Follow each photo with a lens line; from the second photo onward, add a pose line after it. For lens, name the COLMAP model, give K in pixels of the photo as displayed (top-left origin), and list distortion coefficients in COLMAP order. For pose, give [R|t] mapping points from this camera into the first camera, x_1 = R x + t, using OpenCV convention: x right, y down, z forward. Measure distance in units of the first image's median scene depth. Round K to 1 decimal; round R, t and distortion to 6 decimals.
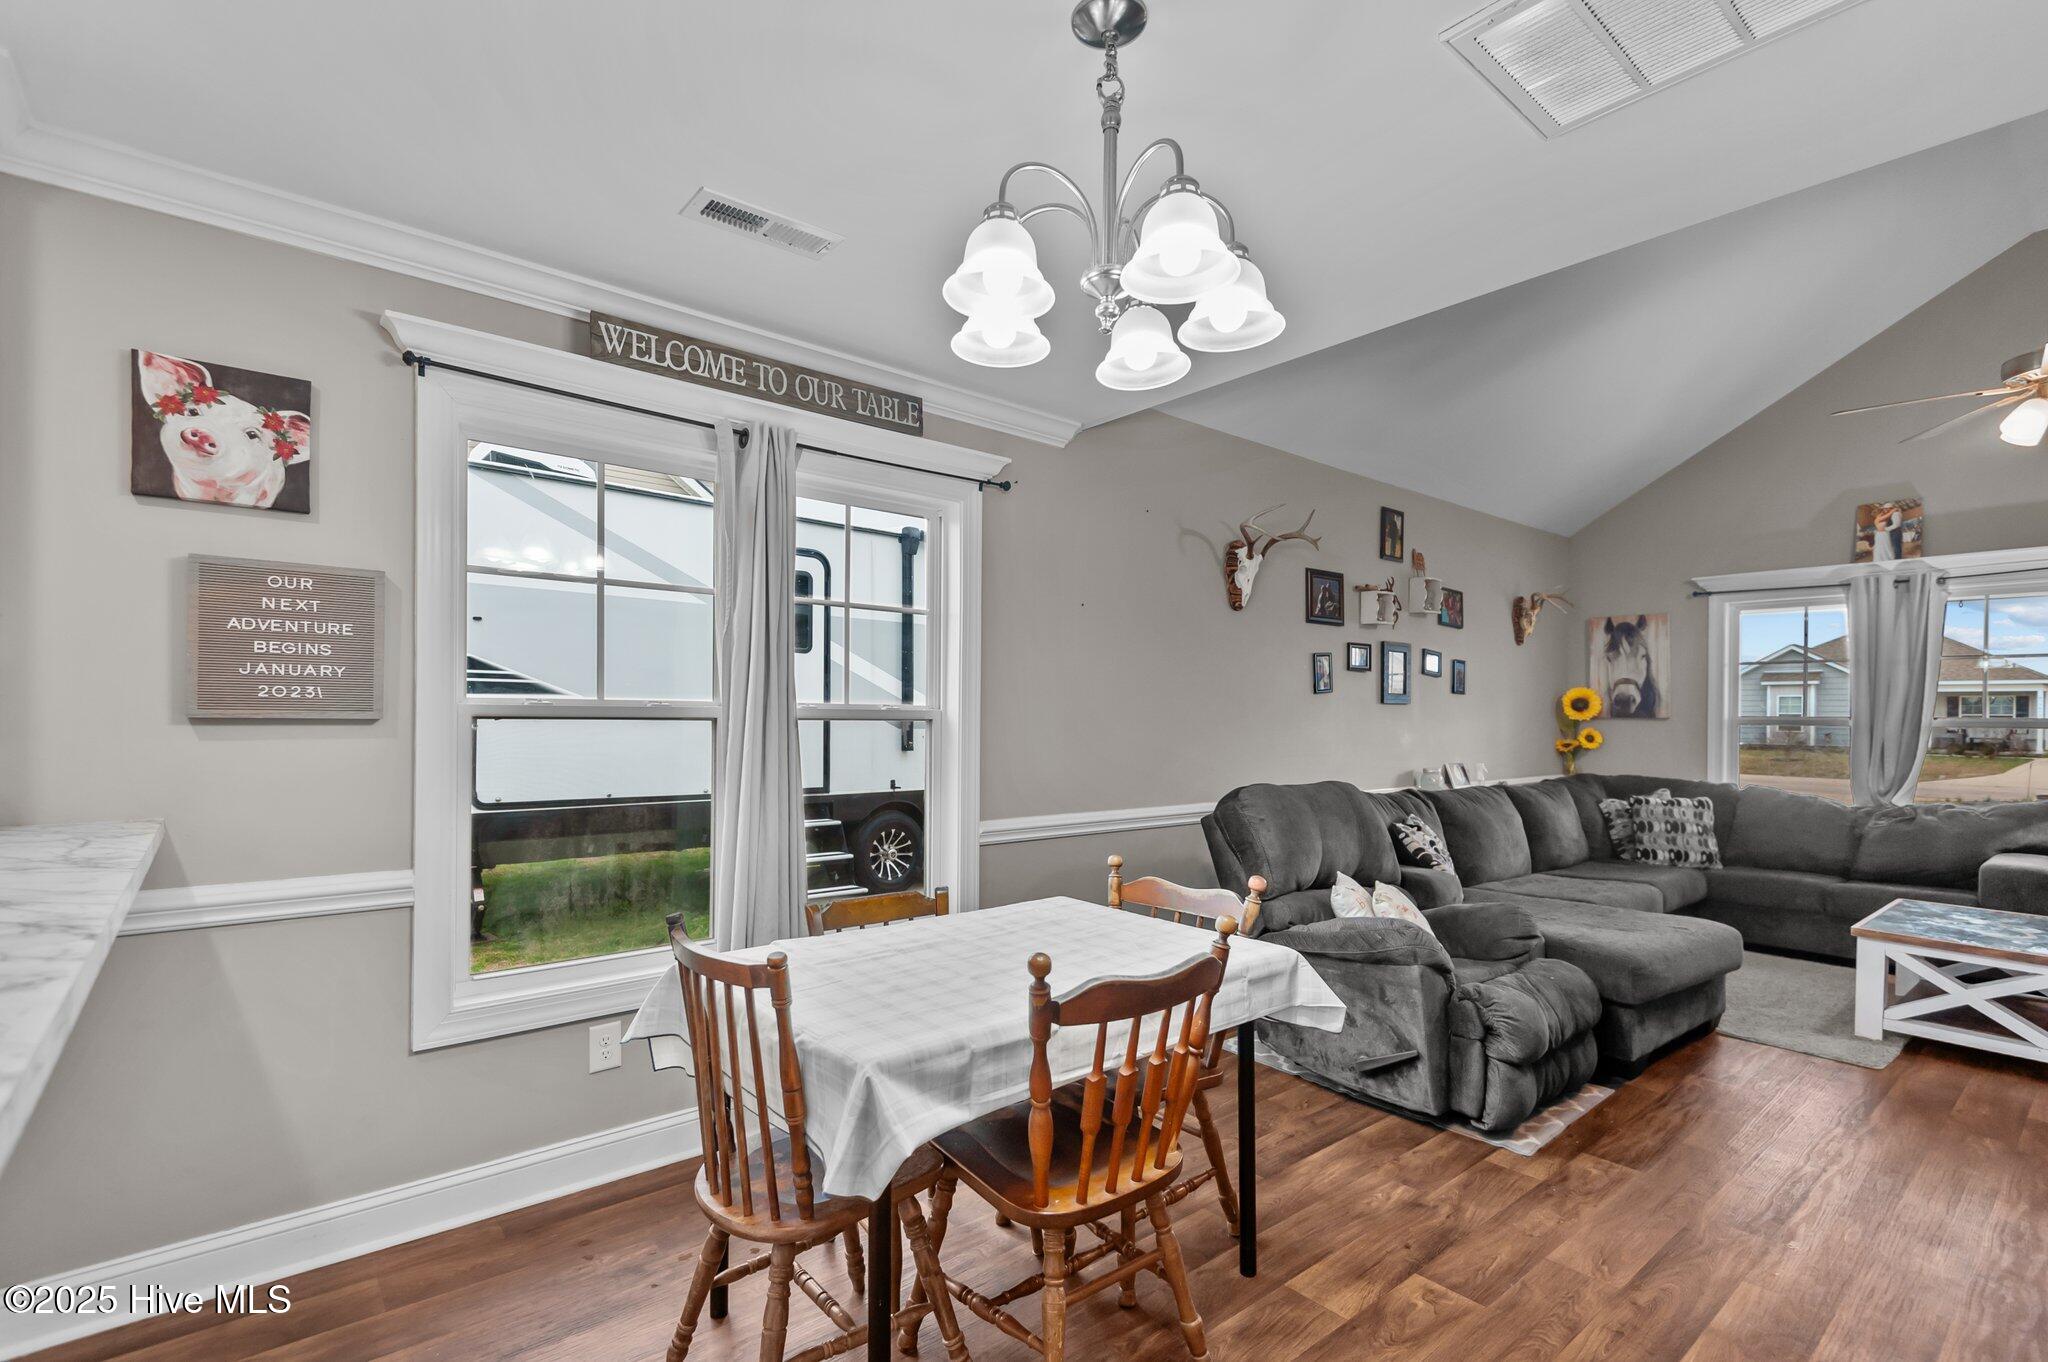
lens RADIAL K [[938.9, 0, 1009.4], [0, 938.9, 716.5], [0, 0, 1]] dist [0.023113, -0.014964]
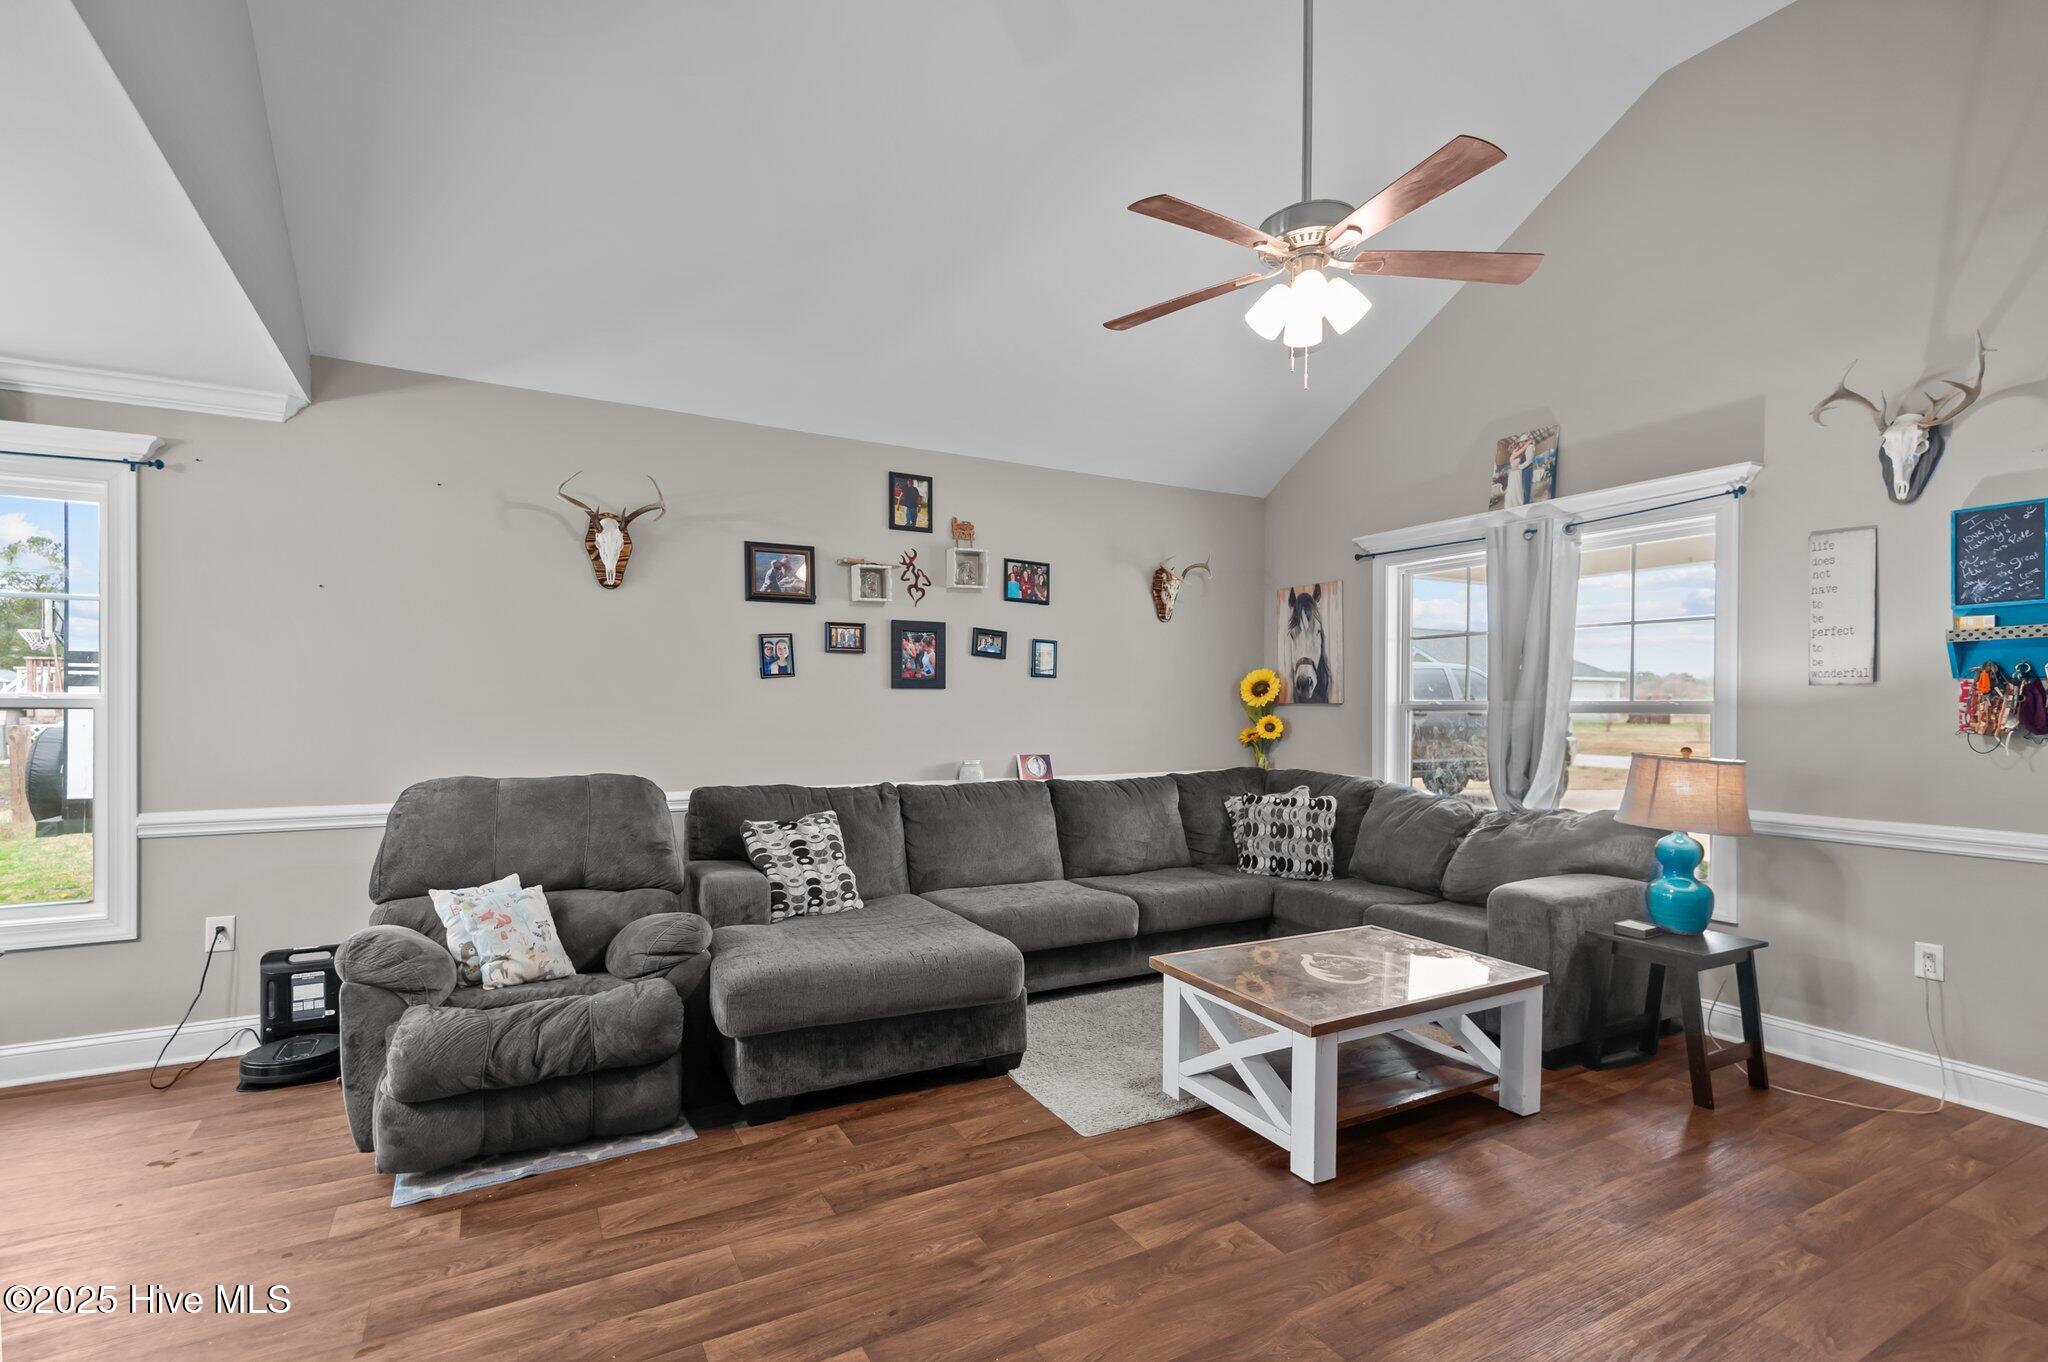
lens RADIAL K [[938.9, 0, 1008.3], [0, 938.9, 711.1], [0, 0, 1]] dist [0.023113, -0.014964]
pose [[0.983132, -0.003535, -0.182863, 0.820684], [0.004359, 0.999982, 0.004103, 0.005798], [0.182845, -0.004830, 0.983130, 0.162778]]
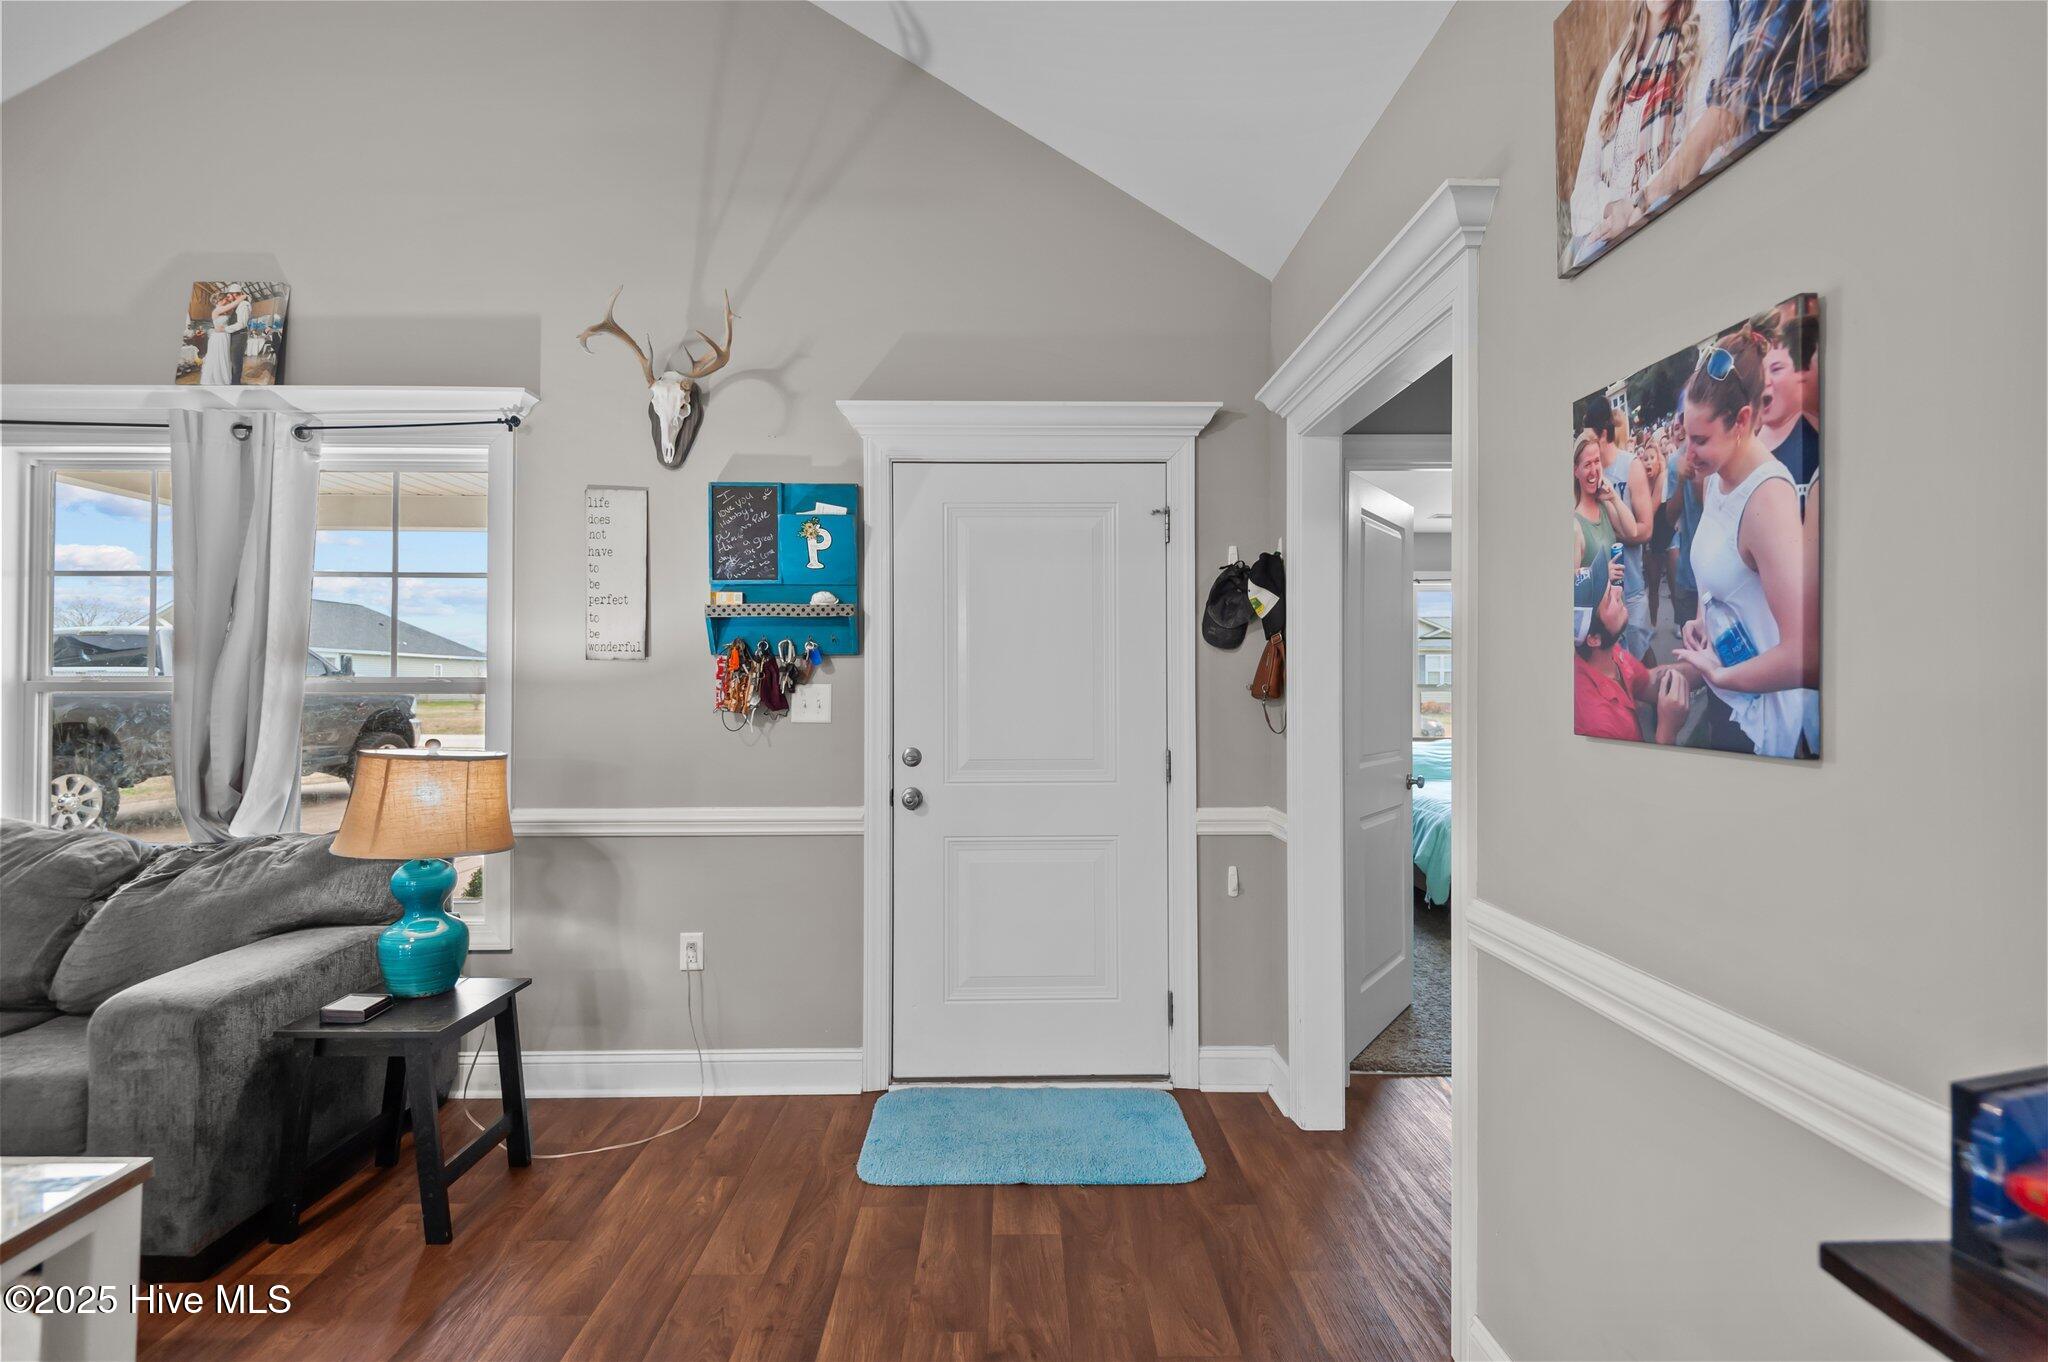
lens RADIAL K [[938.9, 0, 1021.3], [0, 938.9, 676.3], [0, 0, 1]] dist [0.023113, -0.014964]
pose [[0.624901, 0.001851, 0.780702, 1.003192], [0.006285, 0.999953, -0.007401, 0.009425], [-0.780679, 0.009532, 0.624860, 0.394906]]
